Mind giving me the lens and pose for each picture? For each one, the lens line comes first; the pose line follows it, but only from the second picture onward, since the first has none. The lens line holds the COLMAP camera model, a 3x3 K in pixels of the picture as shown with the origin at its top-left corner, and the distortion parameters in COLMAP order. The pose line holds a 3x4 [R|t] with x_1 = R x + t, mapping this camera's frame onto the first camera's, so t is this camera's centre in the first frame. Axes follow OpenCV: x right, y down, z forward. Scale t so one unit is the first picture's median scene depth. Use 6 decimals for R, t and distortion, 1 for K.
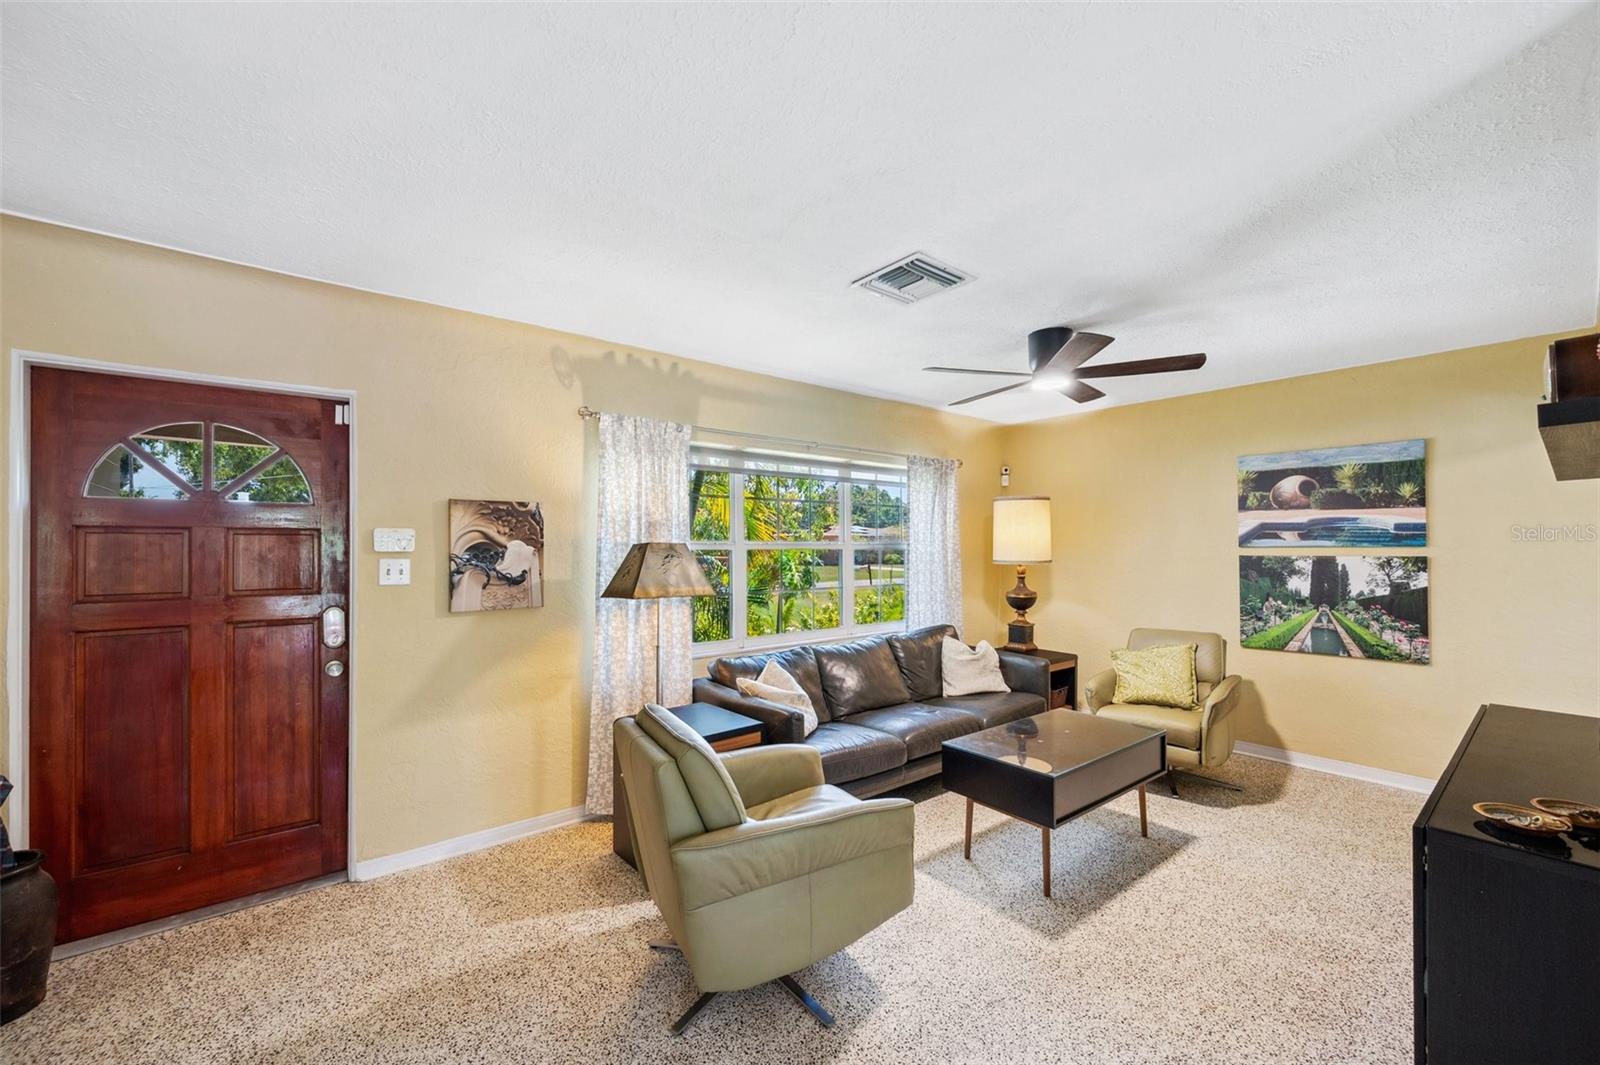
lens RADIAL K [[635.2, 0, 803.3], [0, 635.2, 544.8], [0, 0, 1]] dist [-0.001155, 0.000028]
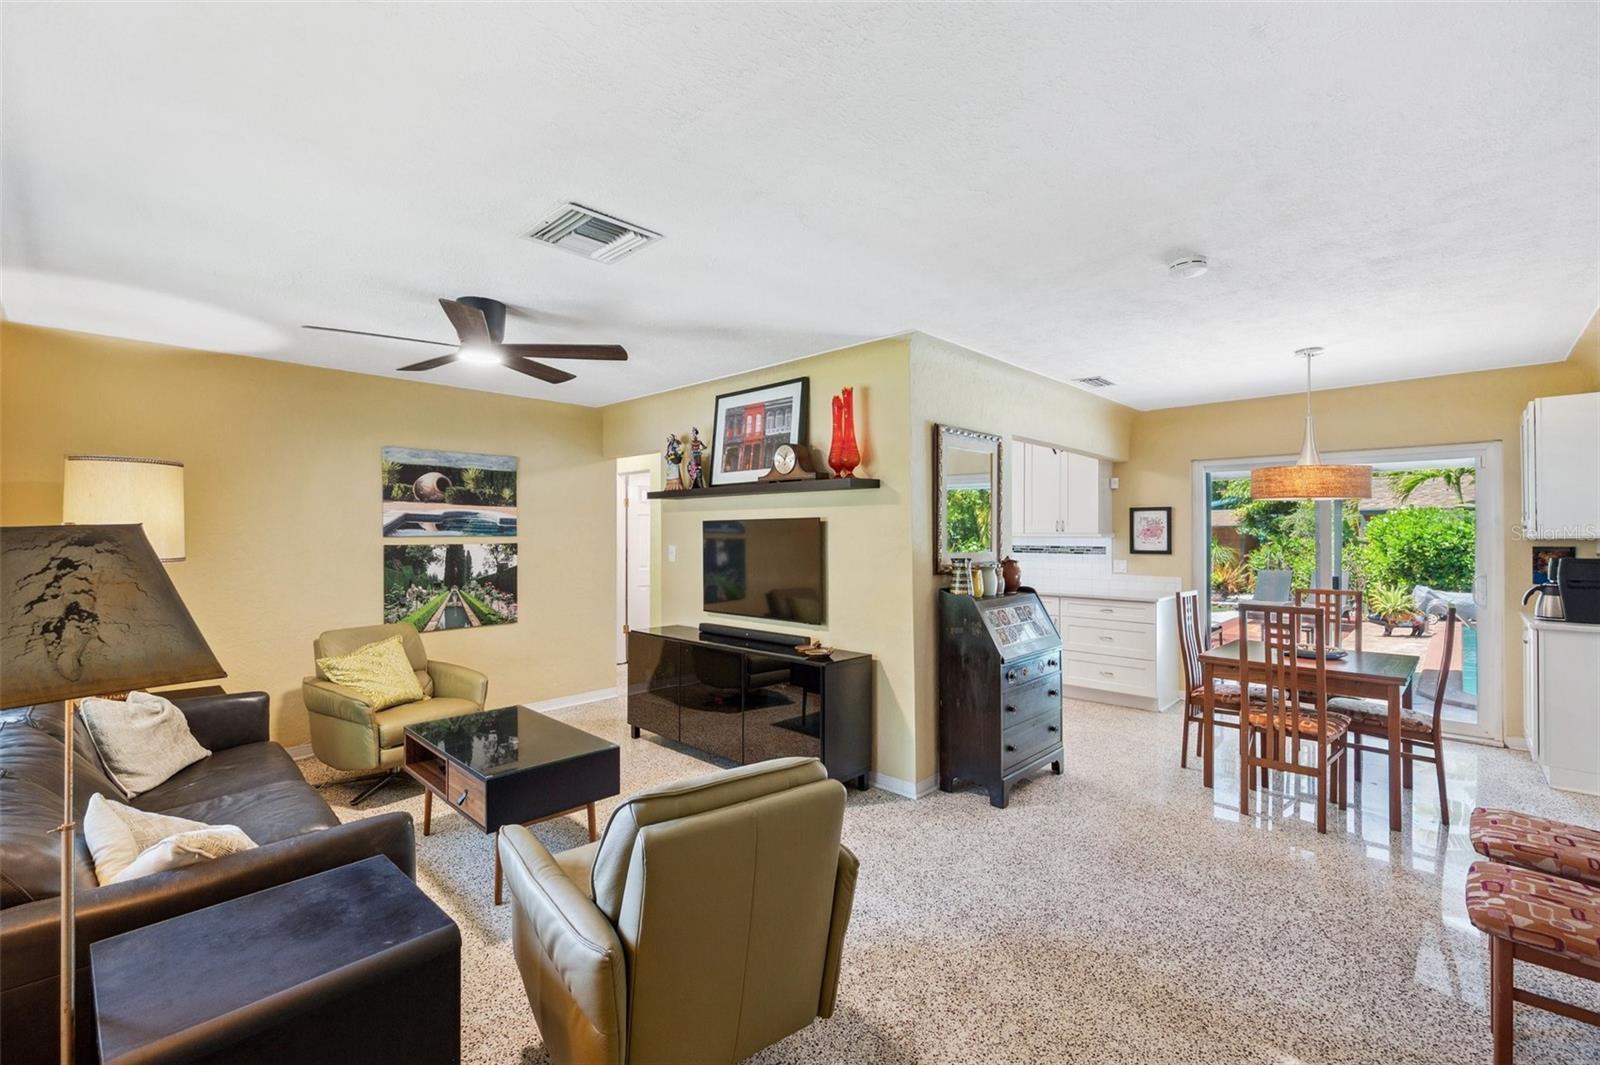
lens RADIAL K [[702.3, 0, 799.6], [0, 702.3, 533.3], [0, 0, 1]] dist [0.001800, 0.000132]
pose [[-0.123890, 0.006607, 0.992274, -0.568025], [0.002425, 0.999977, -0.006356, 0.007917], [-0.992293, 0.001619, -0.123903, 0.556278]]
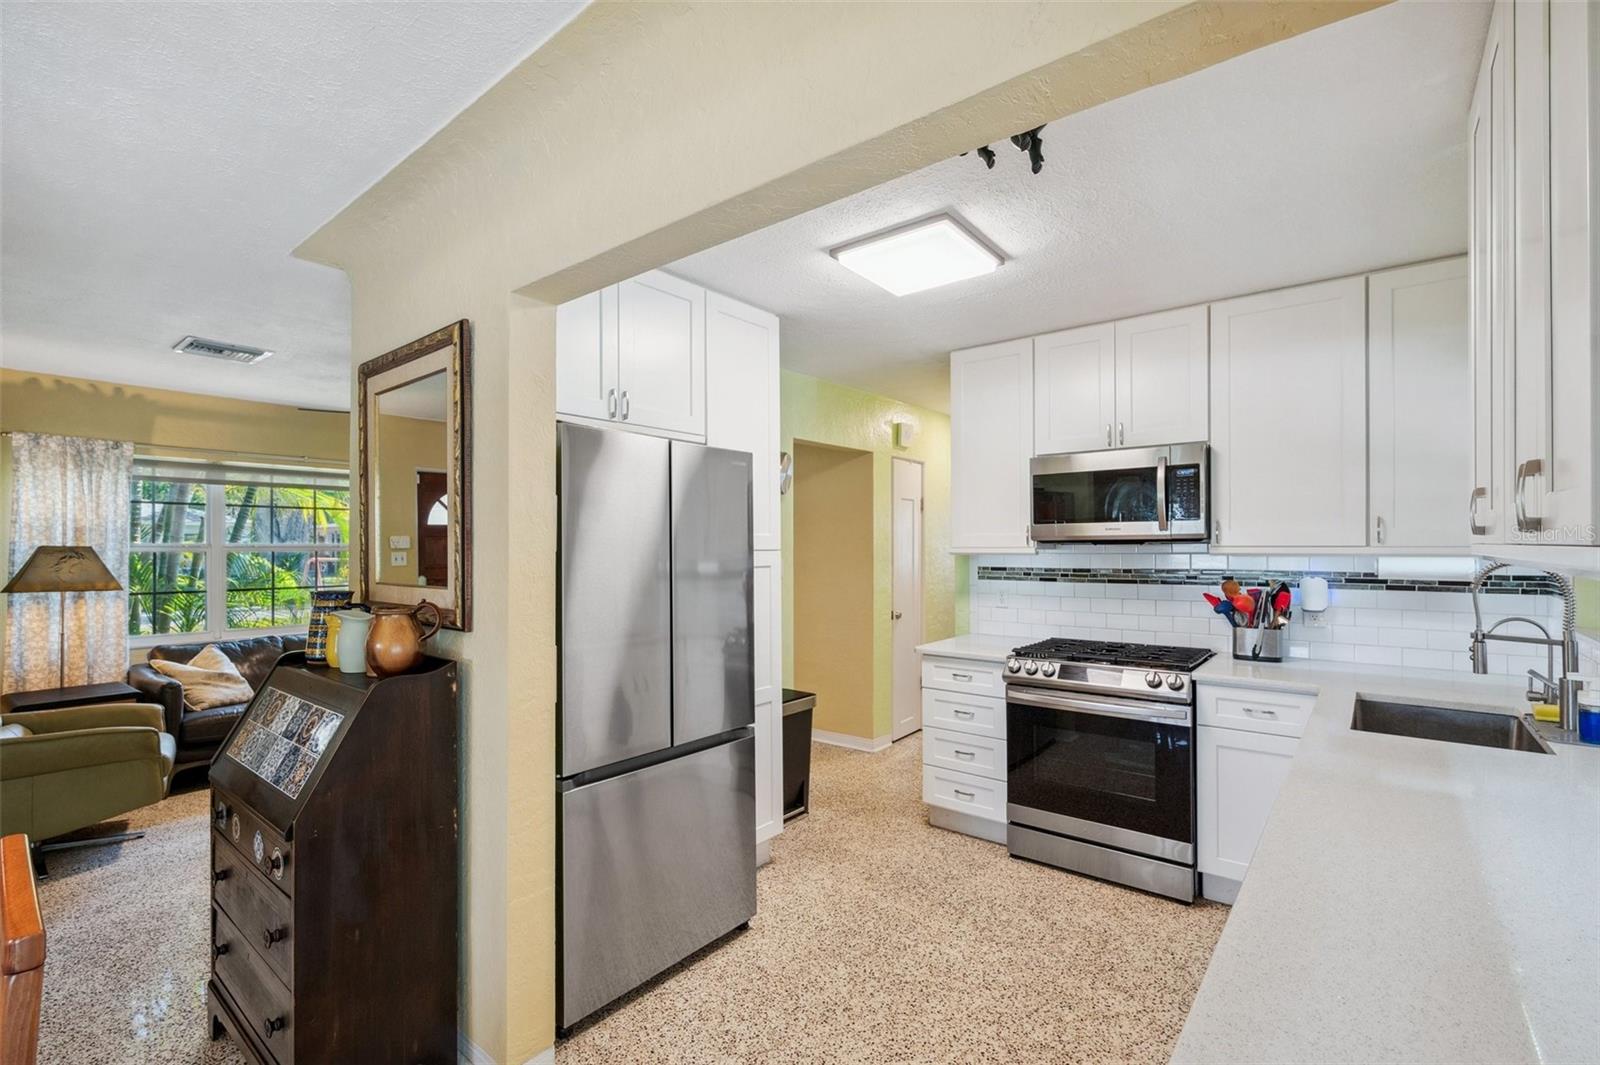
lens RADIAL K [[716.3, 0, 796.4], [0, 716.3, 546.8], [0, 0, 1]] dist [0.001117, 0.000381]
pose [[0.979991, 0.001899, 0.199034, 0.701880], [-0.001805, 0.999998, -0.000652, -0.002322], [-0.199035, 0.000280, 0.979992, -0.478216]]
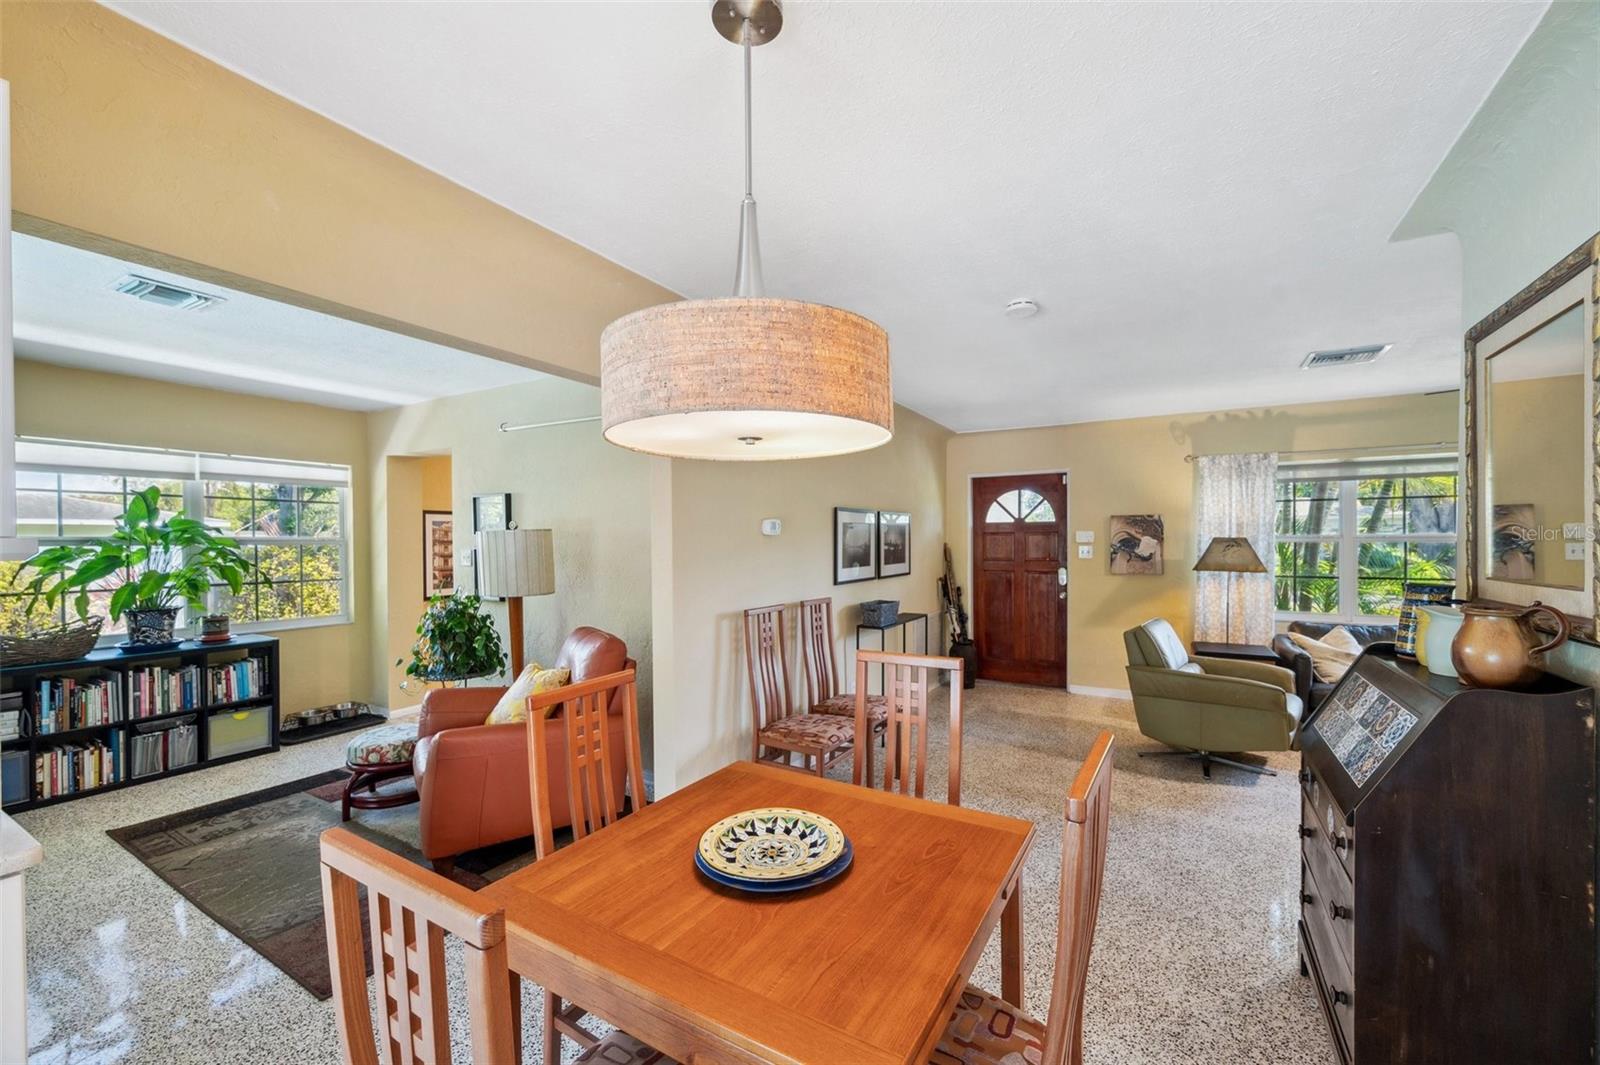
lens RADIAL K [[635.2, 0, 803.3], [0, 635.2, 546.4], [0, 0, 1]] dist [-0.001155, 0.000028]
pose [[0.352588, 0.008279, -0.935742, 0.727849], [0.004706, 0.999933, 0.010620, -0.001853], [0.935767, -0.008148, 0.352525, -0.448482]]
